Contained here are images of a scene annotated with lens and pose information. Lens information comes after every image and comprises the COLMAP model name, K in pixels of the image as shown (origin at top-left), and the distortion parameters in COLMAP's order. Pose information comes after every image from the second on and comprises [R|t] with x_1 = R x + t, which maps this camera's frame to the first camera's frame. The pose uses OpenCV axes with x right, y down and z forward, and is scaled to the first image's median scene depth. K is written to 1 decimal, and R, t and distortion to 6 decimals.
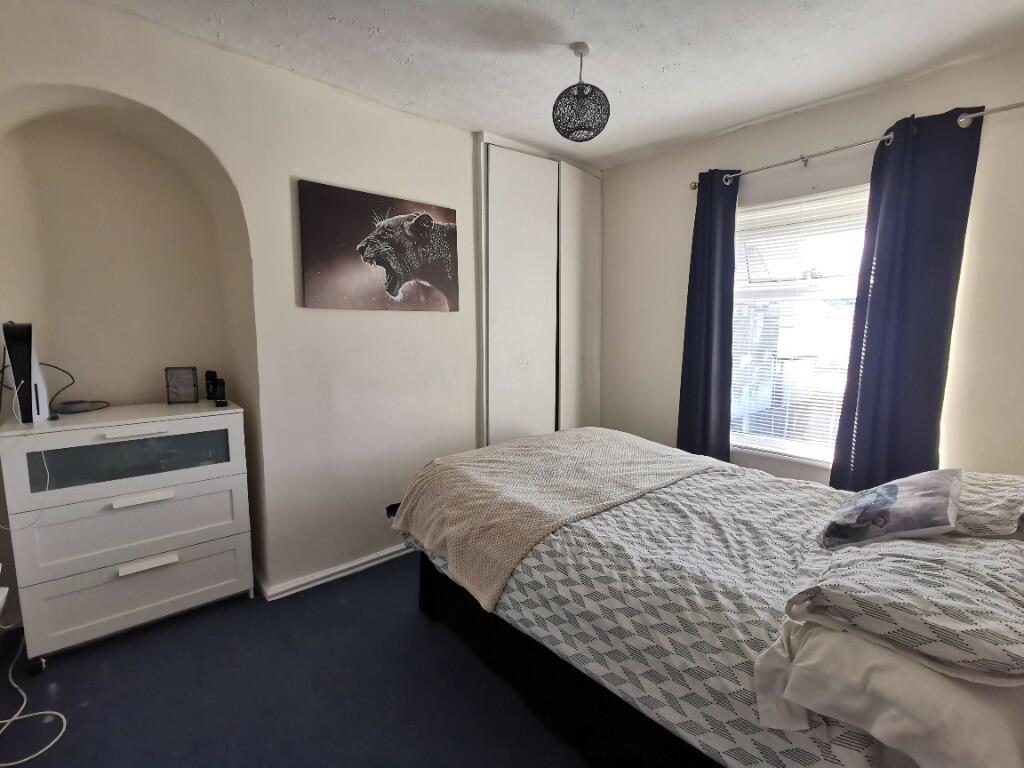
lens RADIAL K [[493.4, 0, 518.2], [0, 493.4, 380.7], [0, 0, 1]] dist [0.000186, 0.000514]
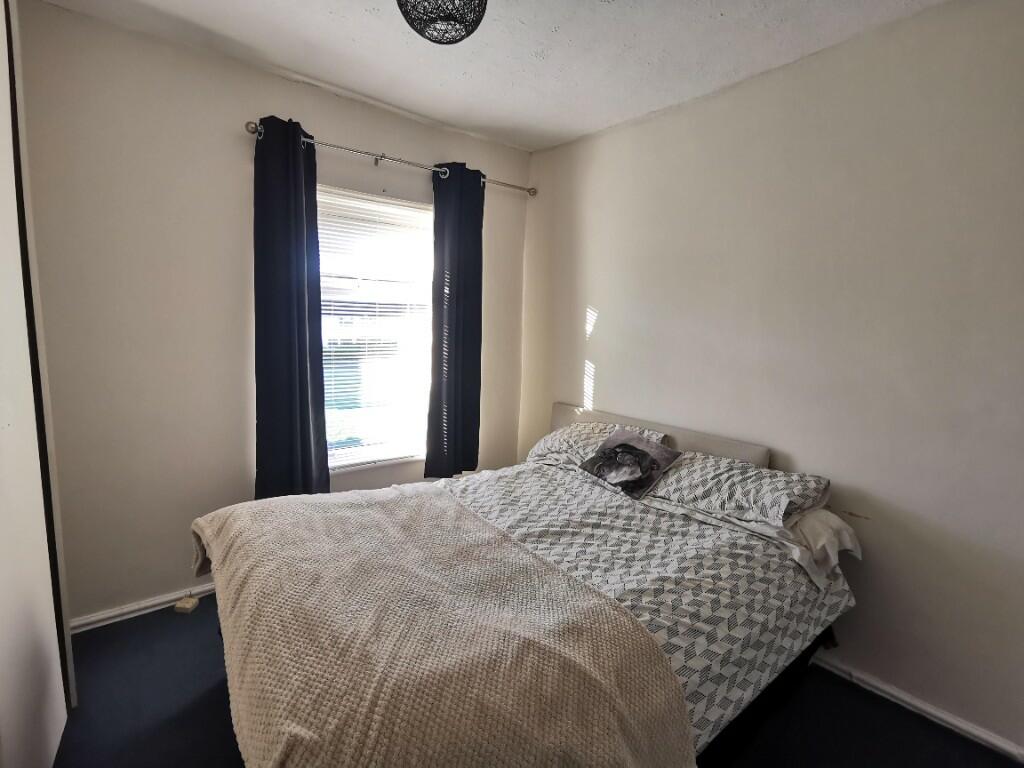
lens RADIAL K [[493.4, 0, 518.2], [0, 493.4, 380.7], [0, 0, 1]] dist [0.000186, 0.000514]
pose [[0.046203, -0.107833, 0.993095, -0.584579], [0.083723, 0.991077, 0.103718, -0.130590], [-0.995417, 0.078353, 0.054819, 0.994701]]
